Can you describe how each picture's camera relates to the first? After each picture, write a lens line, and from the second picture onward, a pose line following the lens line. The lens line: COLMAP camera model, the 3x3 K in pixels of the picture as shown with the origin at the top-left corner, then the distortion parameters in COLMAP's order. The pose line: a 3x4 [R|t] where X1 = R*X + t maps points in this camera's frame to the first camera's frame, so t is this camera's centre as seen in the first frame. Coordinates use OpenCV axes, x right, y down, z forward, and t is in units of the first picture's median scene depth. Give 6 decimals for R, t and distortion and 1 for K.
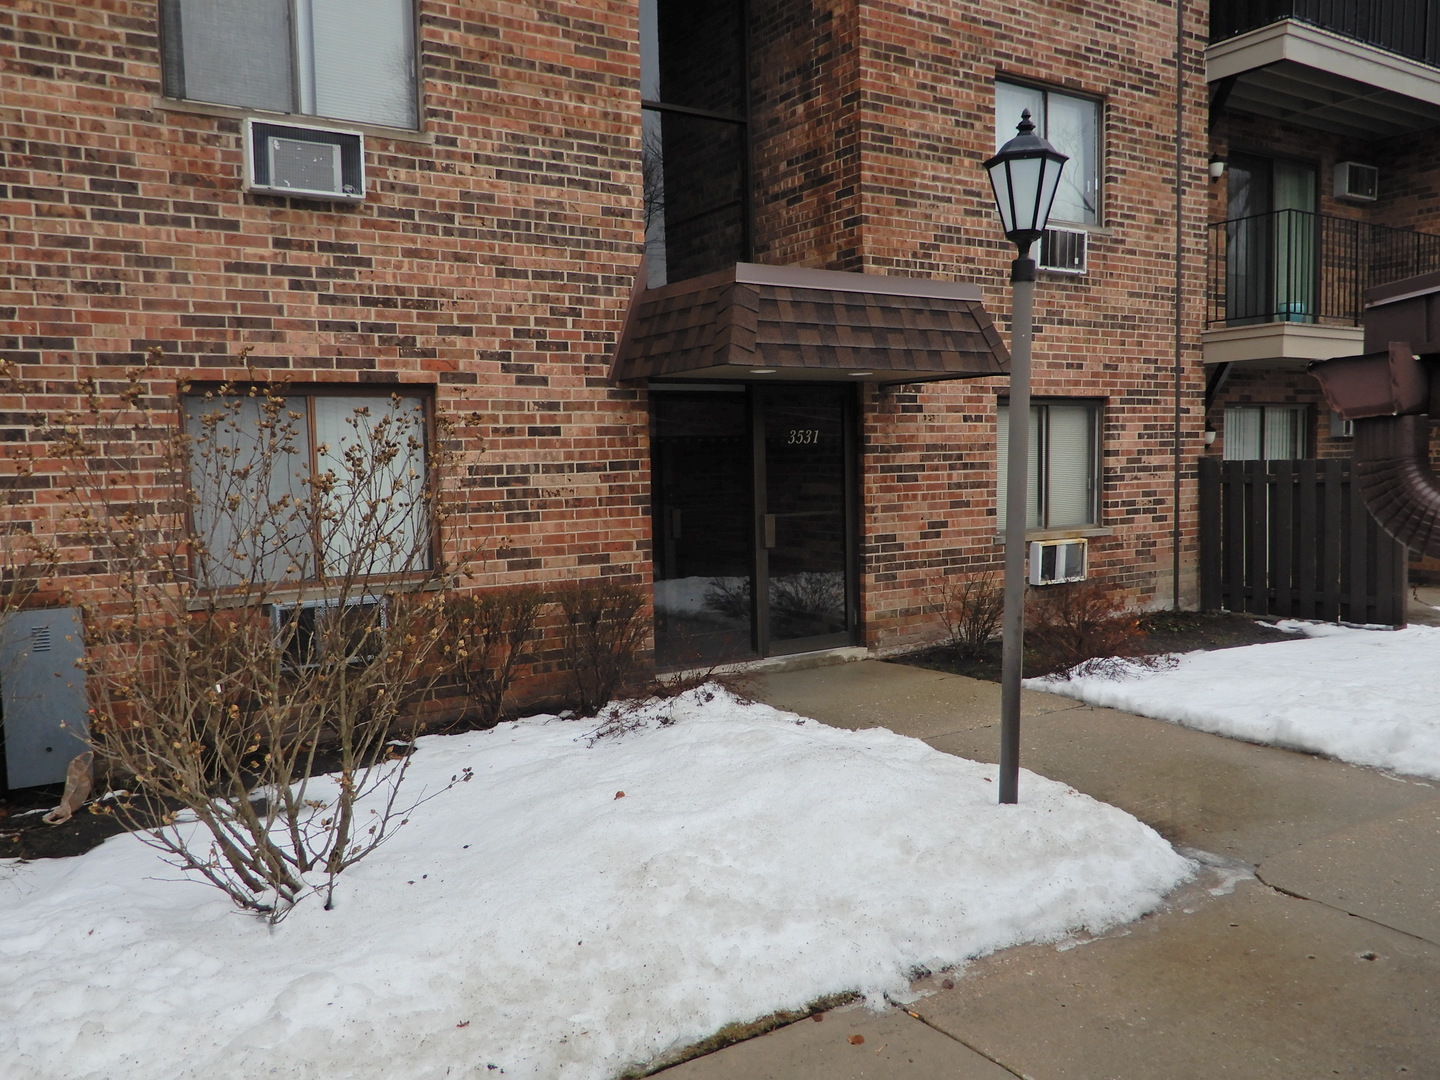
lens RADIAL K [[1151.6, 0, 720.1], [0, 1151.6, 542.3], [0, 0, 1]] dist [-0.008167, 0.000051]
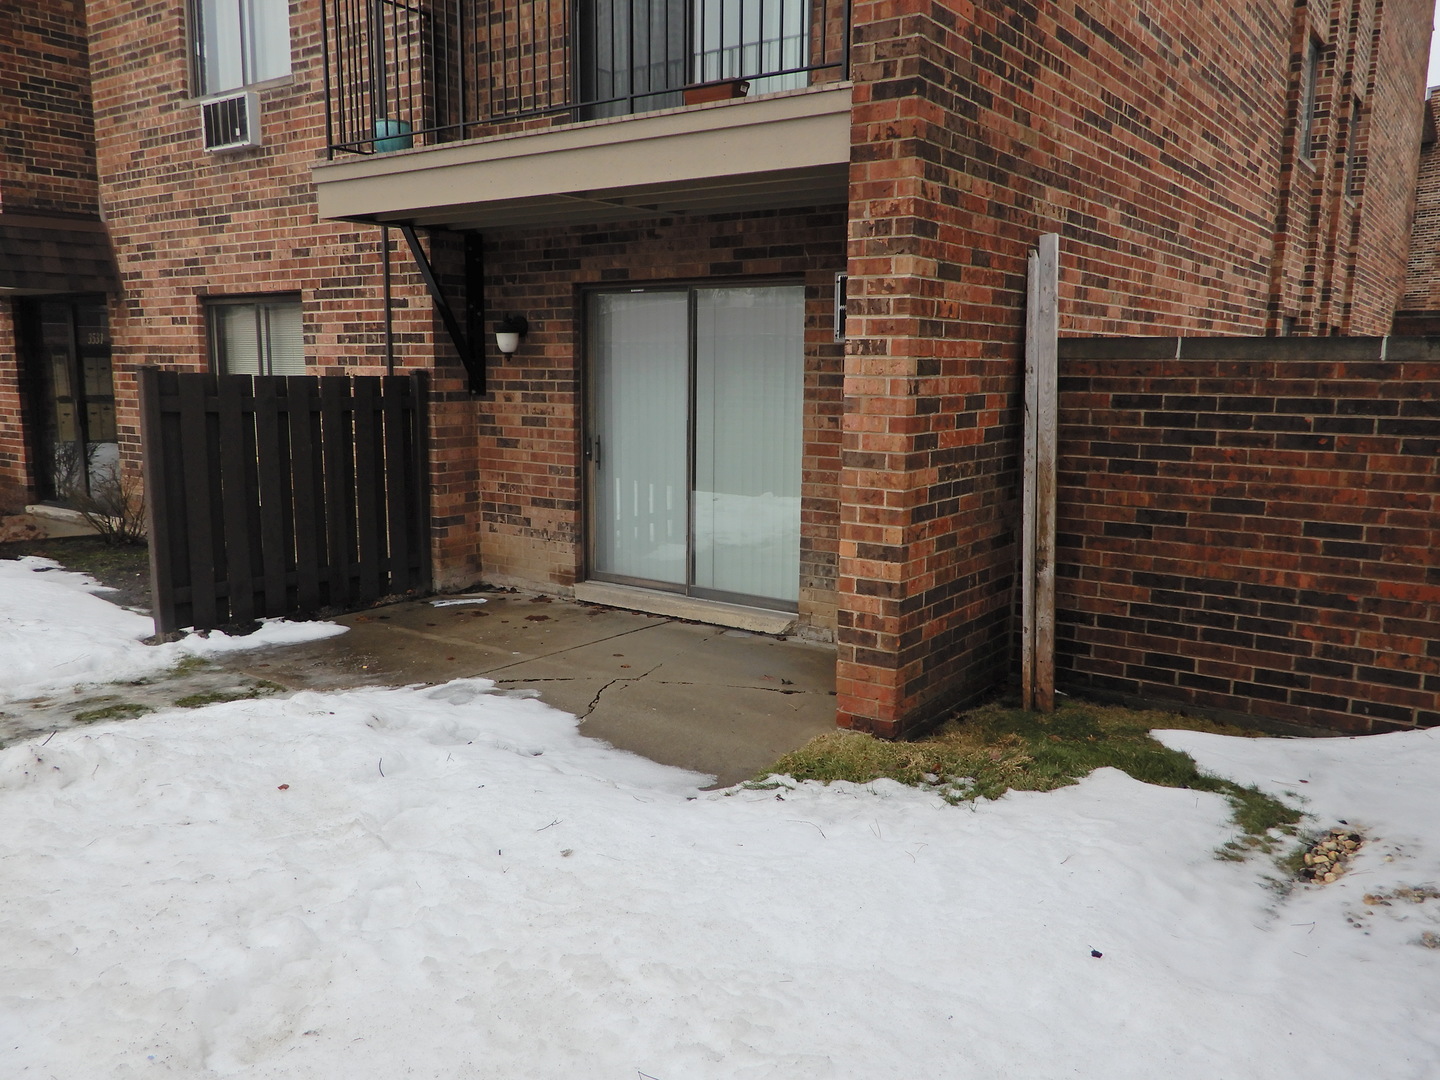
lens RADIAL K [[1151.6, 0, 718.6], [0, 1151.6, 536.4], [0, 0, 1]] dist [-0.008167, 0.000051]
pose [[0.351899, 0.170901, -0.920304, 1.230691], [-0.078678, 0.985112, 0.152852, -0.103797], [0.932726, 0.018619, 0.360106, 0.997913]]
